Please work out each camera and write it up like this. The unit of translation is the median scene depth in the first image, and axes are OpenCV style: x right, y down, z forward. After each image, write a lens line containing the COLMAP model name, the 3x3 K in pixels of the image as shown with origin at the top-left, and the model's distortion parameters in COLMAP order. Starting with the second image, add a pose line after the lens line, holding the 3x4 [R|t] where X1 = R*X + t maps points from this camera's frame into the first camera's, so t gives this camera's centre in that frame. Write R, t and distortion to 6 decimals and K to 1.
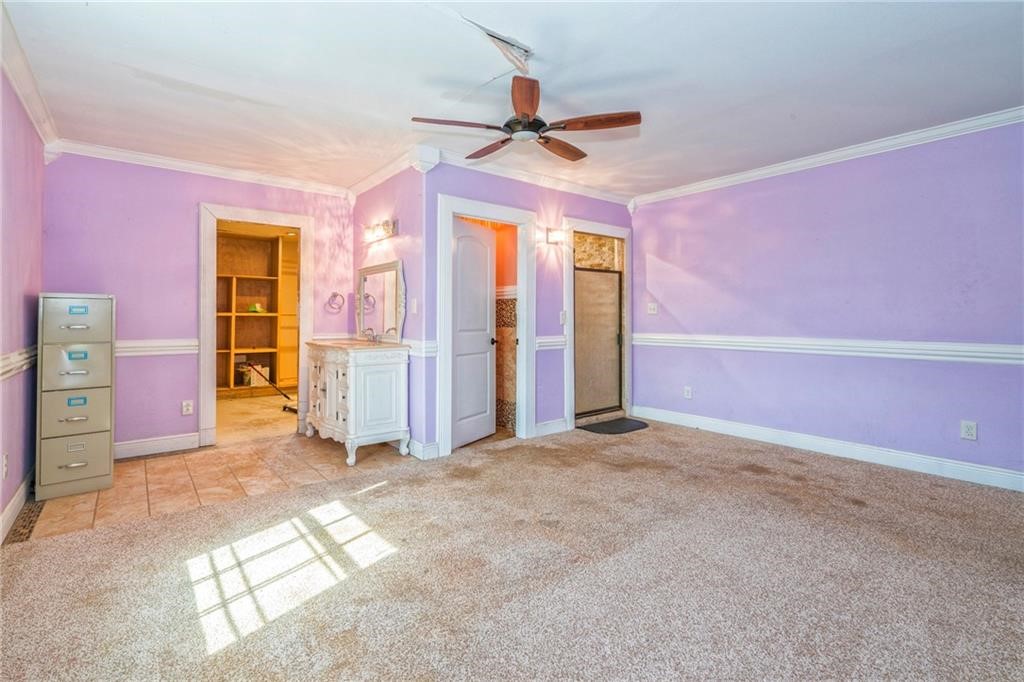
lens RADIAL K [[481.1, 0, 509.0], [0, 481.1, 309.3], [0, 0, 1]] dist [-0.013691, -0.000031]
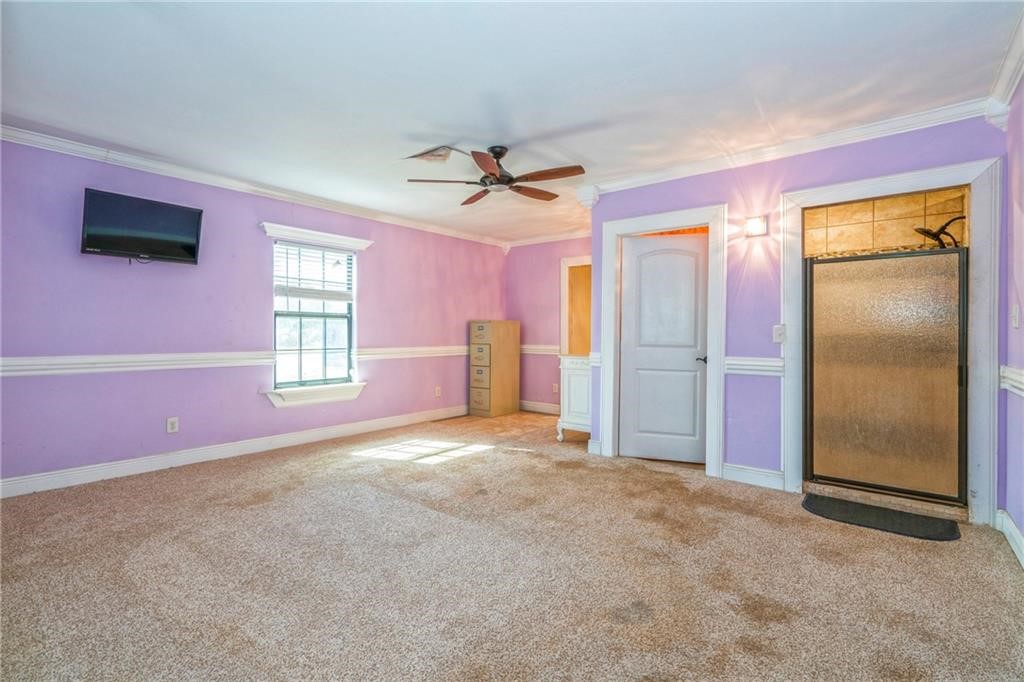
lens RADIAL K [[495.5, 0, 512.0], [0, 495.5, 341.0], [0, 0, 1]] dist [0.001099, 0.000591]
pose [[0.183677, 0.021368, -0.982754, 0.974456], [0.012881, 0.999626, 0.024142, 0.006426], [0.982902, -0.017093, 0.183333, 0.587914]]
